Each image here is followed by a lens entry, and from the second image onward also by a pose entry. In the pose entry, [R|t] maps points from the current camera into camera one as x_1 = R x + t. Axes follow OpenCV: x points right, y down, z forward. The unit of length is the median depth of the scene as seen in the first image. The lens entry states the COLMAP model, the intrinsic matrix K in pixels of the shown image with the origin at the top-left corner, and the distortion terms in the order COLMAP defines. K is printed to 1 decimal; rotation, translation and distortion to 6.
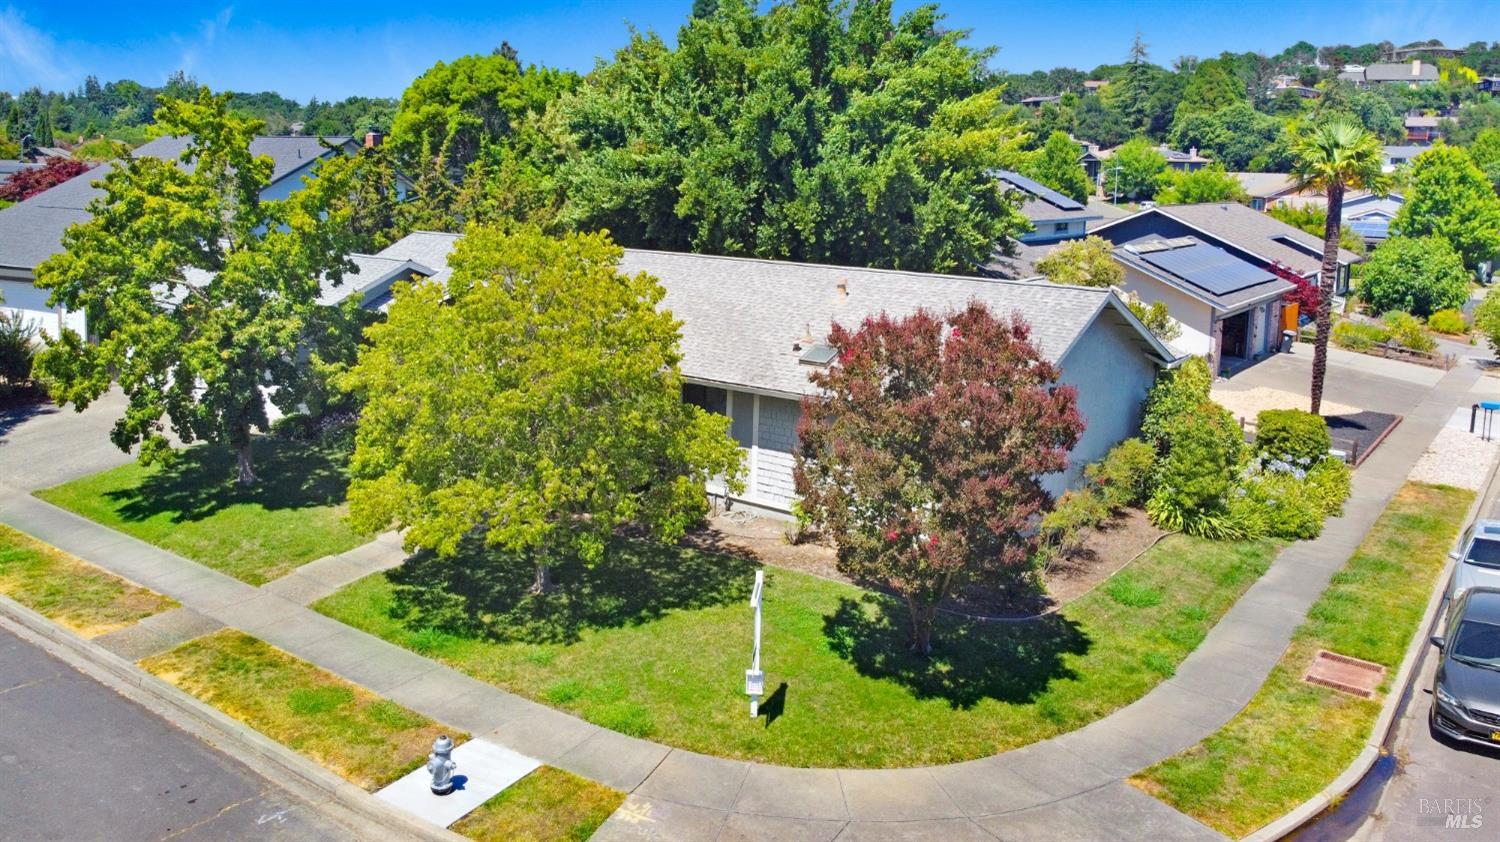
lens RADIAL K [[1124.1, 0, 750.0], [0, 1124.1, 421.0], [0, 0, 1]] dist [0.018304, -0.043081]
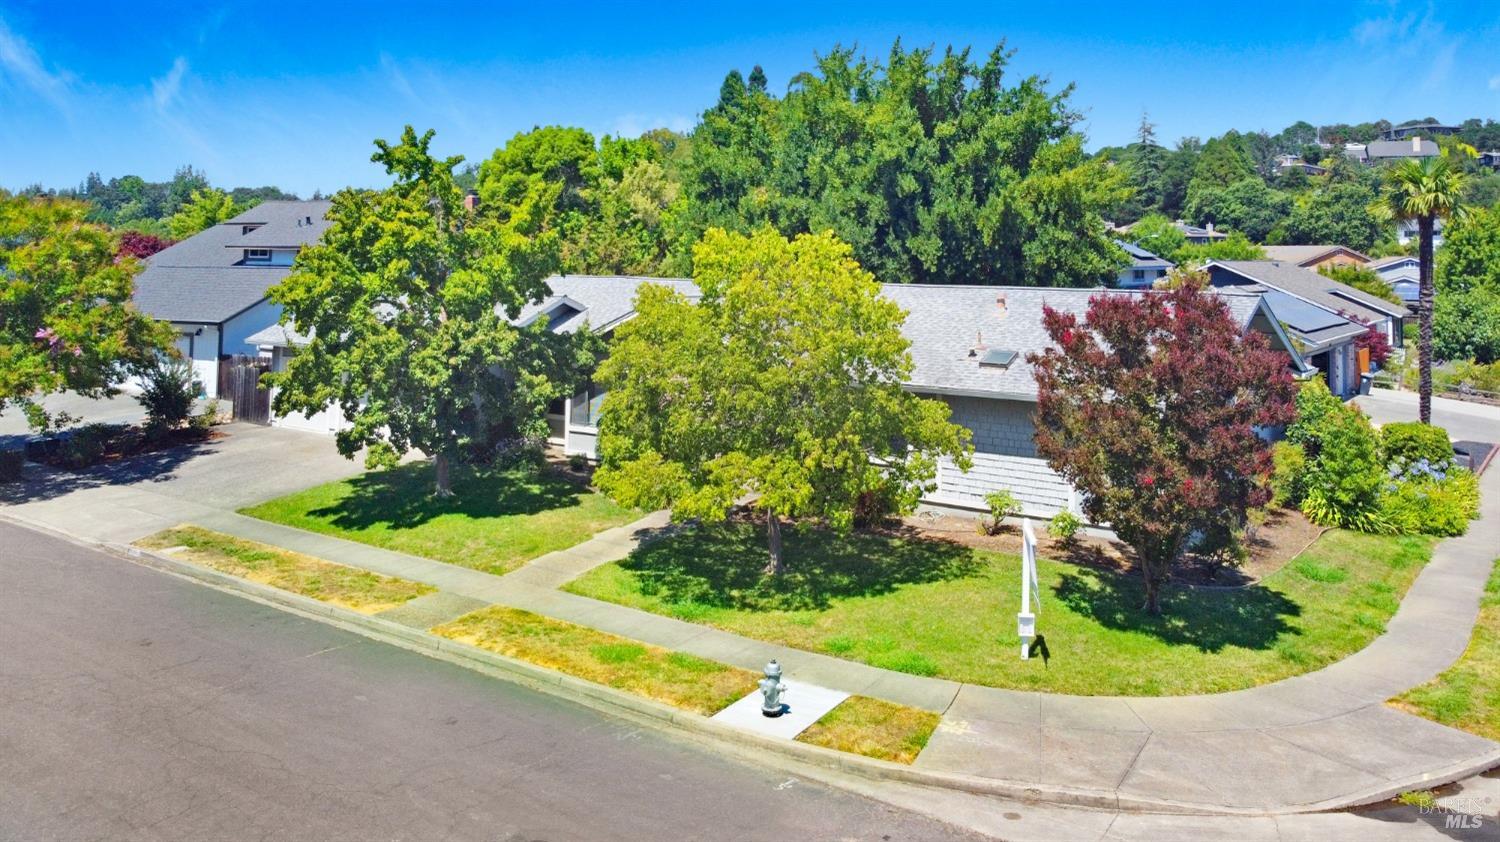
lens RADIAL K [[1199.5, 0, 749.6], [0, 1199.5, 344.9], [0, 0, 1]] dist [0.007269, -0.018571]
pose [[0.999538, -0.021835, 0.021145, -0.180033], [0.024869, 0.987466, -0.155861, 0.091688], [-0.017477, 0.156315, 0.987553, -0.106741]]
